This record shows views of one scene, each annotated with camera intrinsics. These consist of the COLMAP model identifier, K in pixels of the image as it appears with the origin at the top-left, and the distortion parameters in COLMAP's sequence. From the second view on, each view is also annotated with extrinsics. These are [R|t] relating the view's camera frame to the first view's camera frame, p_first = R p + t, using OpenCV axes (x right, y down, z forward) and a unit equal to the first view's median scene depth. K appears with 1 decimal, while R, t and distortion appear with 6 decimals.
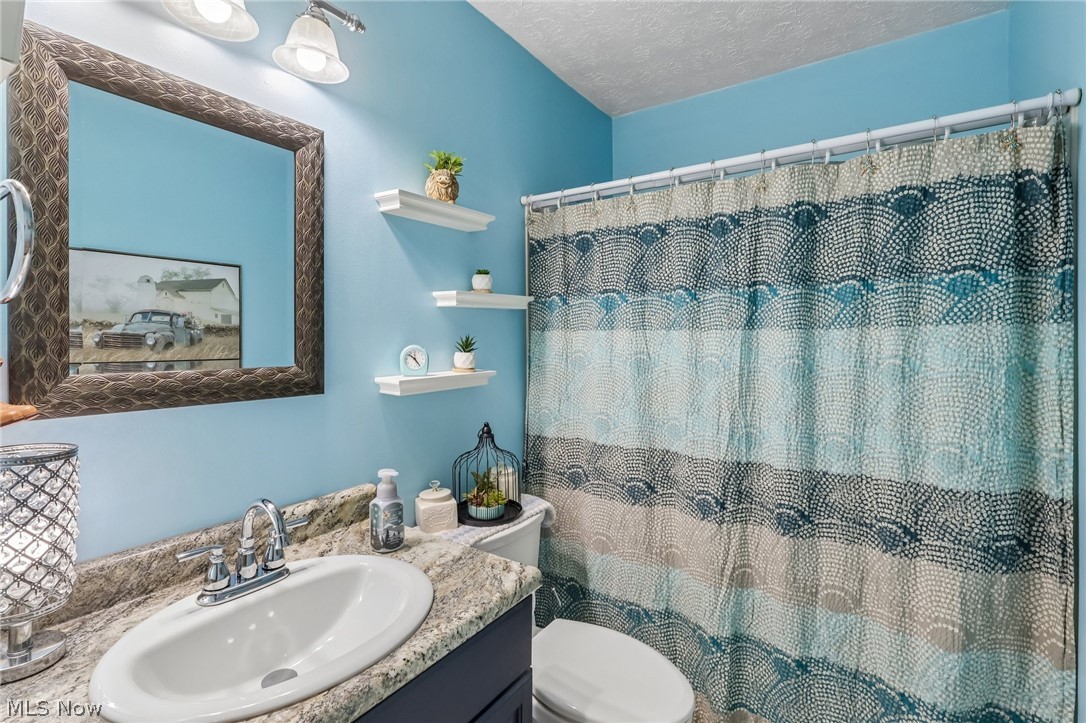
lens RADIAL K [[506.8, 0, 540.3], [0, 506.8, 355.7], [0, 0, 1]] dist [-0.001679, 0.000492]
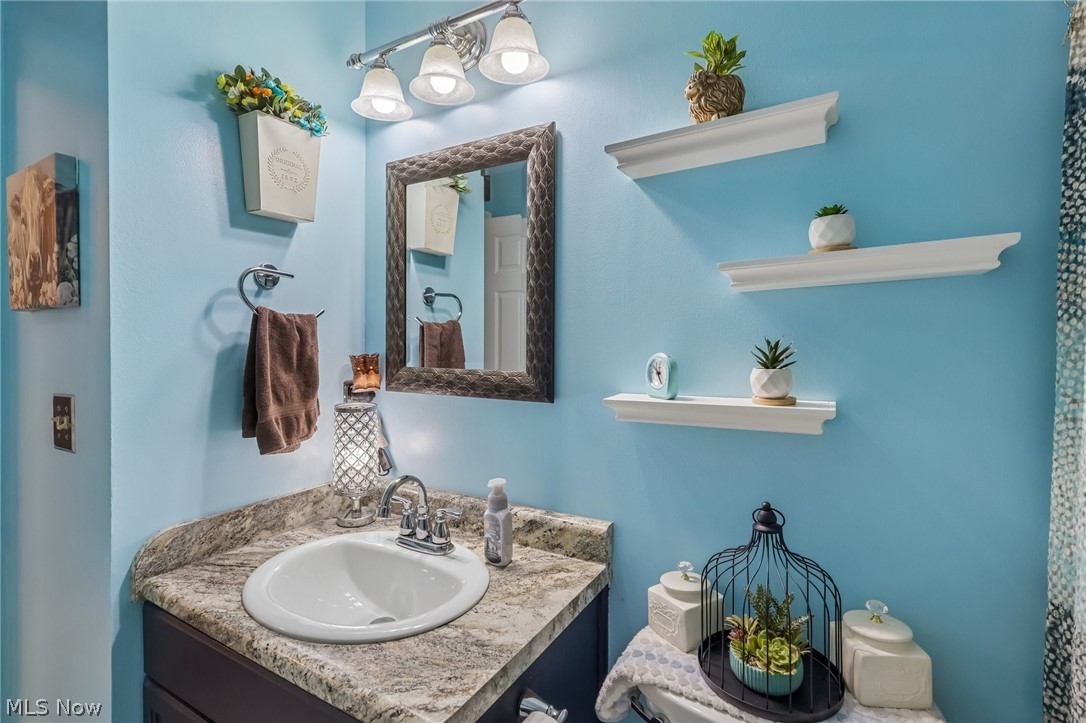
lens RADIAL K [[506.8, 0, 540.3], [0, 506.8, 355.7], [0, 0, 1]] dist [-0.001679, 0.000492]
pose [[0.061154, 0.020256, -0.997923, 0.504173], [-0.029458, 0.999395, 0.018481, -0.028738], [0.997694, 0.028266, 0.061714, 0.914975]]
